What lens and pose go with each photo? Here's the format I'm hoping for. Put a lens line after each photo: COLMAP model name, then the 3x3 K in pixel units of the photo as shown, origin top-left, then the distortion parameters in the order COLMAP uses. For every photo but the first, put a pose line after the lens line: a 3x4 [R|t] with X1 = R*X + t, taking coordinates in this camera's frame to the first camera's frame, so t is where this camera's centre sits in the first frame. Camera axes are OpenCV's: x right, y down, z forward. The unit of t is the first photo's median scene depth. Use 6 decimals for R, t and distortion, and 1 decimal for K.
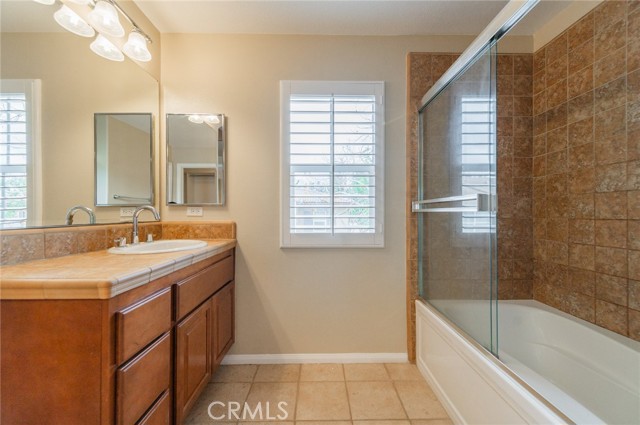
lens RADIAL K [[252.8, 0, 317.5], [0, 252.8, 213.5], [0, 0, 1]] dist [0.015414, -0.003016]
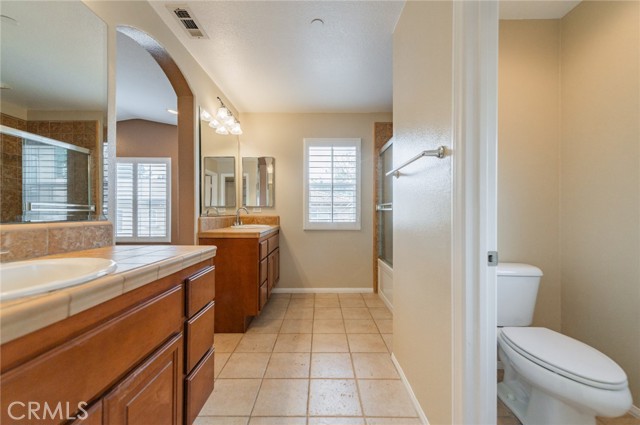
lens RADIAL K [[252.8, 0, 318.7], [0, 252.8, 212.5], [0, 0, 1]] dist [0.015414, -0.003016]
pose [[0.999295, 0.000679, -0.037527, 0.029618], [-0.000357, 0.999963, 0.008577, -0.006254], [0.037532, -0.008557, 0.999259, -0.830278]]
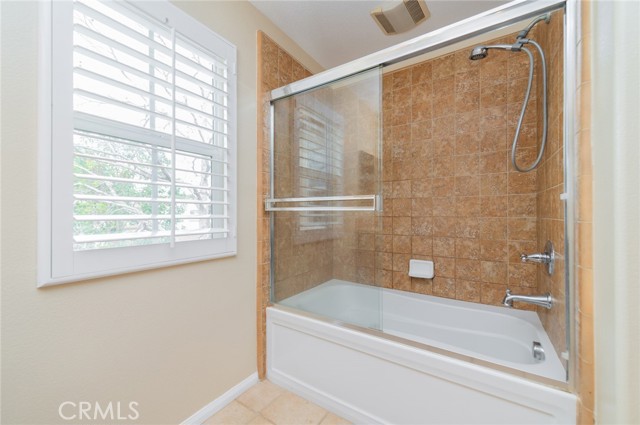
lens RADIAL K [[252.8, 0, 324.0], [0, 252.8, 213.5], [0, 0, 1]] dist [0.015414, -0.003016]
pose [[0.556902, 0.000581, 0.830578, -0.252447], [-0.001694, 0.999998, 0.000436, 0.002638], [-0.830577, -0.001650, 0.556902, 0.322735]]
